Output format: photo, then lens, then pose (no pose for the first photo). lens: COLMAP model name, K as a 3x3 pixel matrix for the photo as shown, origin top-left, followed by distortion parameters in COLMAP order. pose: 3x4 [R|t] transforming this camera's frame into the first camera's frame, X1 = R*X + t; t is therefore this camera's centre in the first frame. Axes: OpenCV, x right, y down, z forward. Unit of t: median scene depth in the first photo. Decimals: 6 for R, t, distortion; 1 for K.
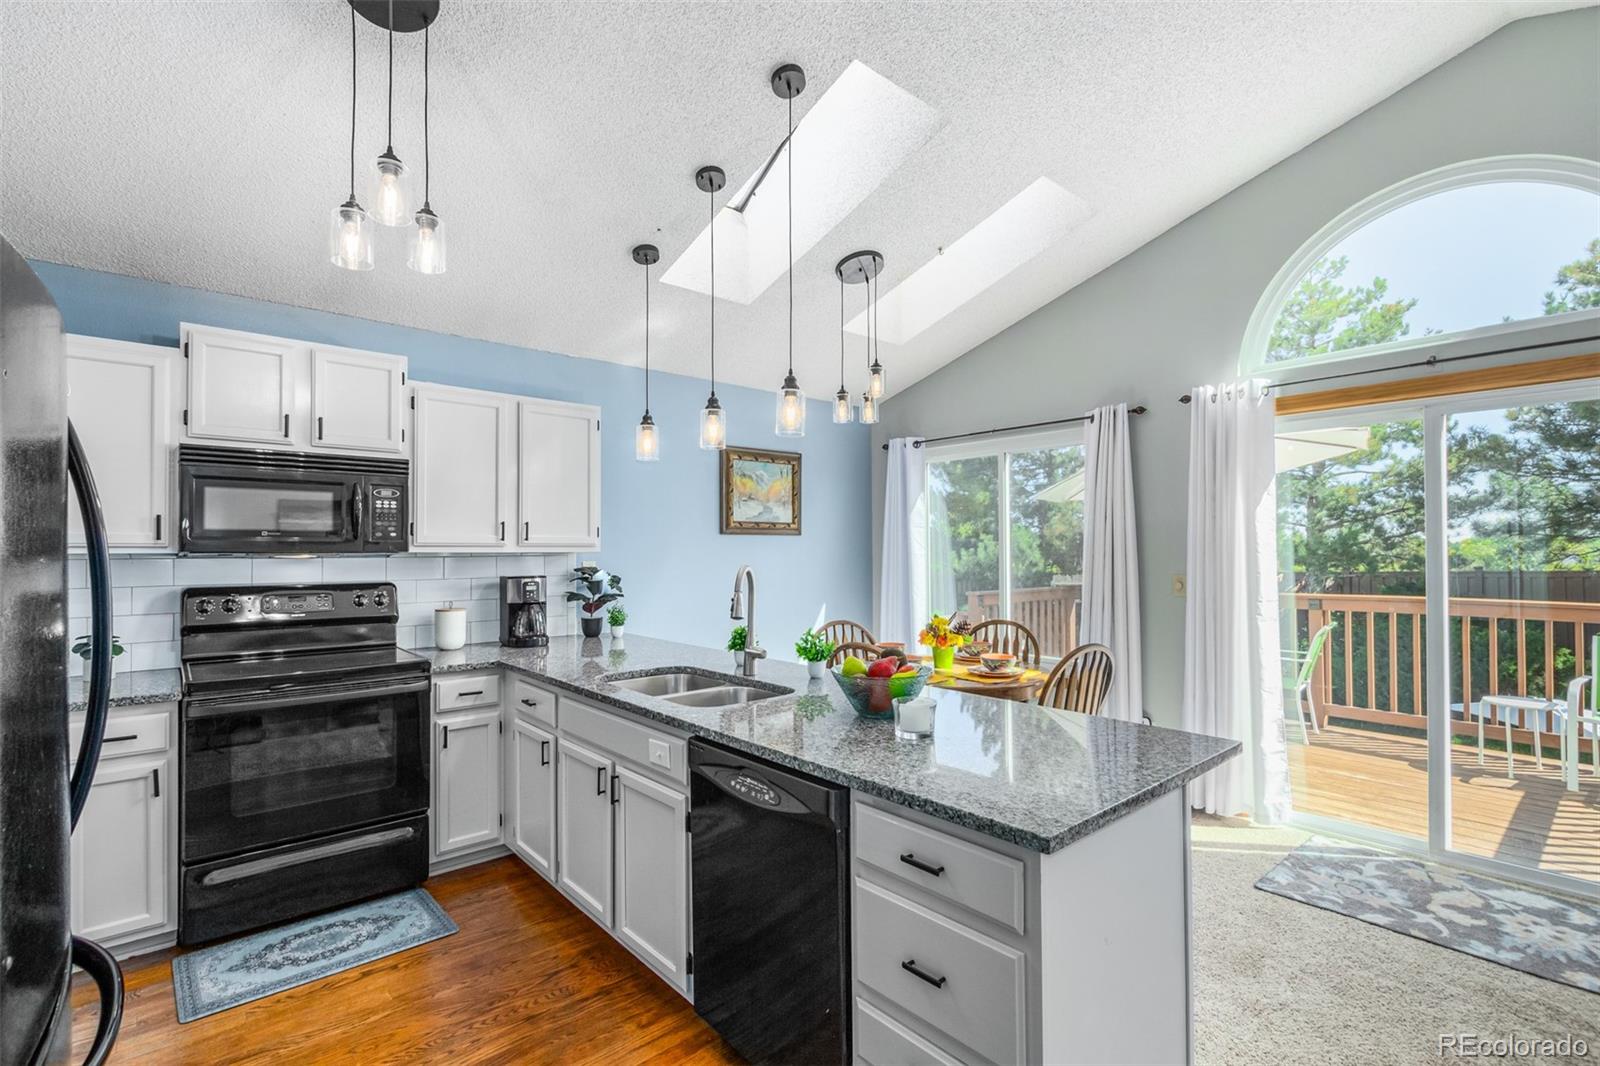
lens RADIAL K [[728.6, 0, 799.7], [0, 728.6, 542.2], [0, 0, 1]] dist [0.007414, -0.002746]
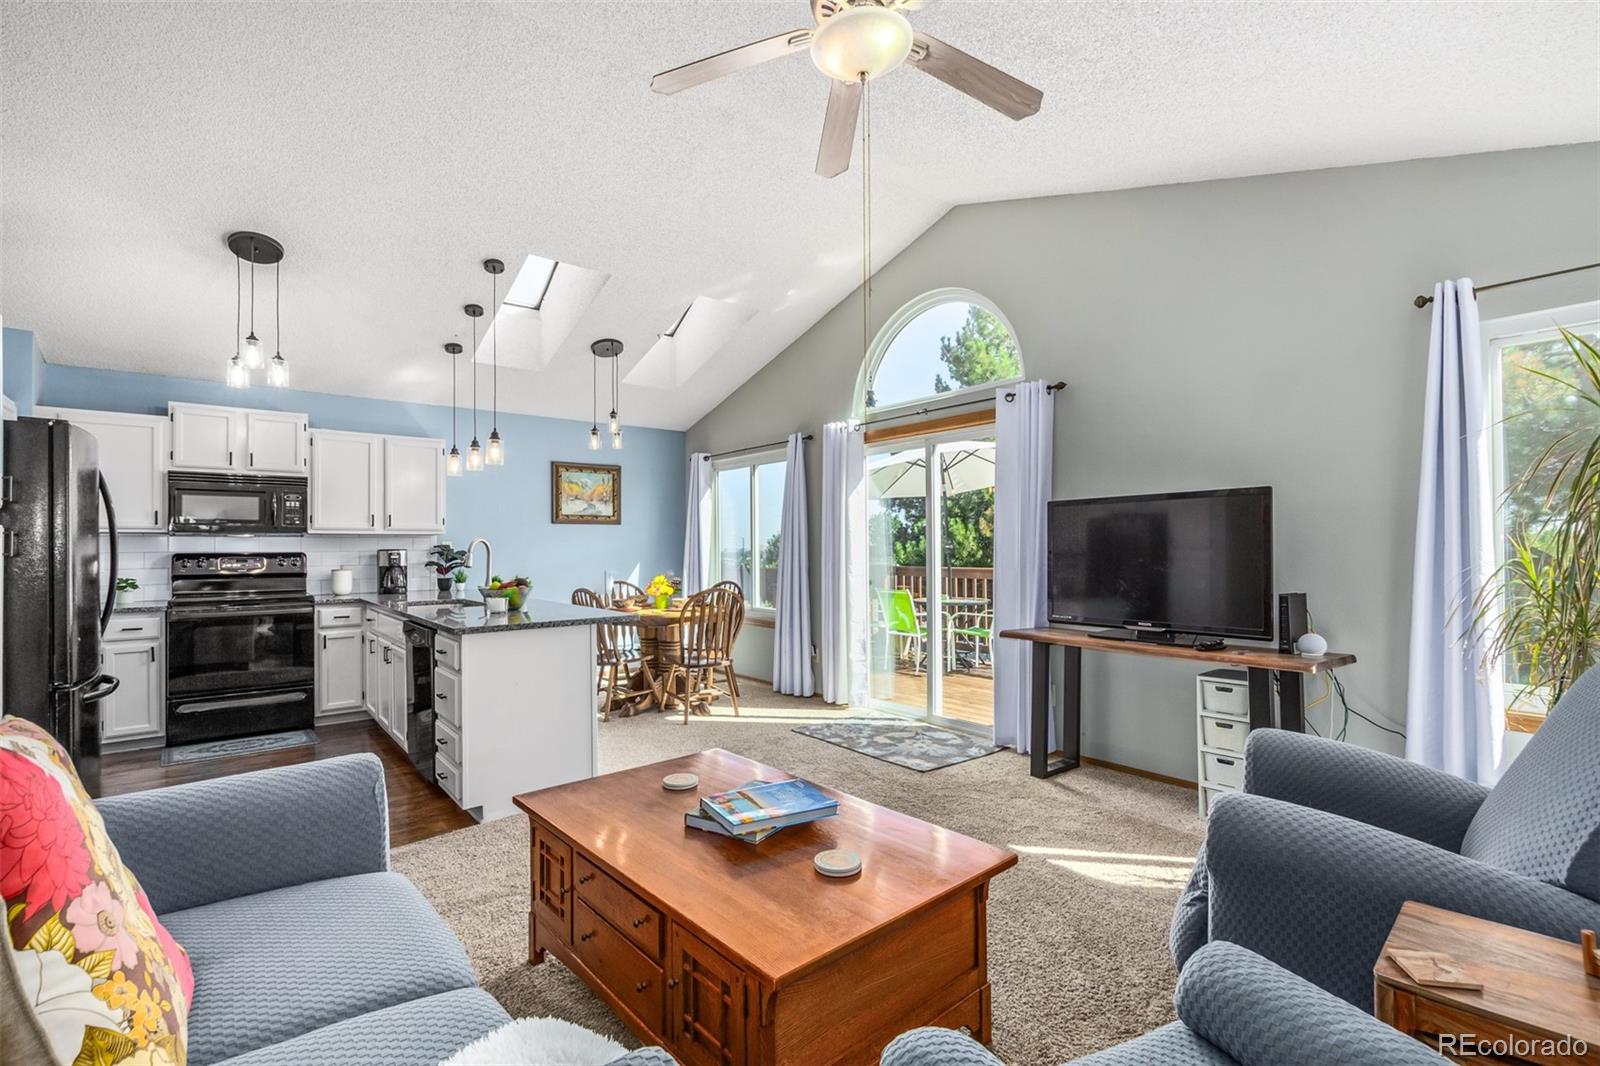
lens RADIAL K [[728.6, 0, 800.3], [0, 728.6, 542.3], [0, 0, 1]] dist [0.007414, -0.002746]
pose [[0.999028, -0.003125, -0.043967, 0.645804], [0.003315, 0.999986, 0.004232, 0.031063], [0.043954, -0.004373, 0.999024, -0.598643]]
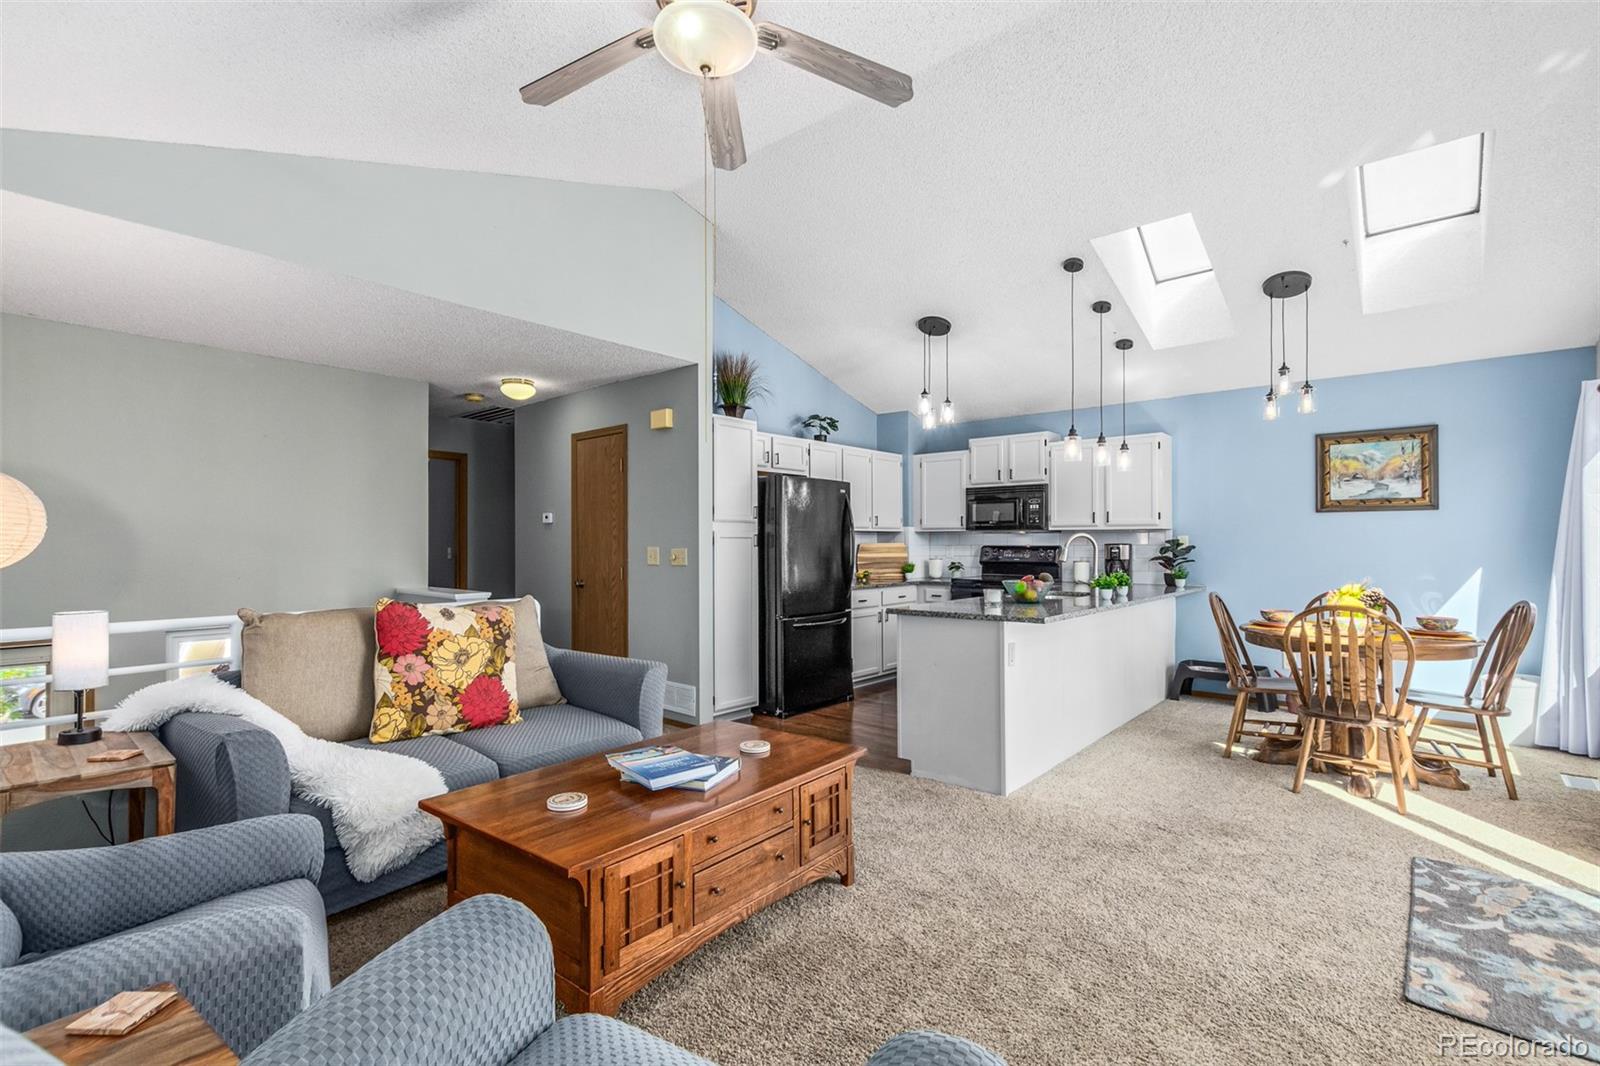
lens RADIAL K [[728.6, 0, 800.3], [0, 728.6, 536.8], [0, 0, 1]] dist [0.007414, -0.002746]
pose [[0.143448, -0.005574, -0.989642, 1.330290], [0.011451, 0.999927, -0.003973, 0.032896], [0.989592, -0.010763, 0.143501, 0.047927]]
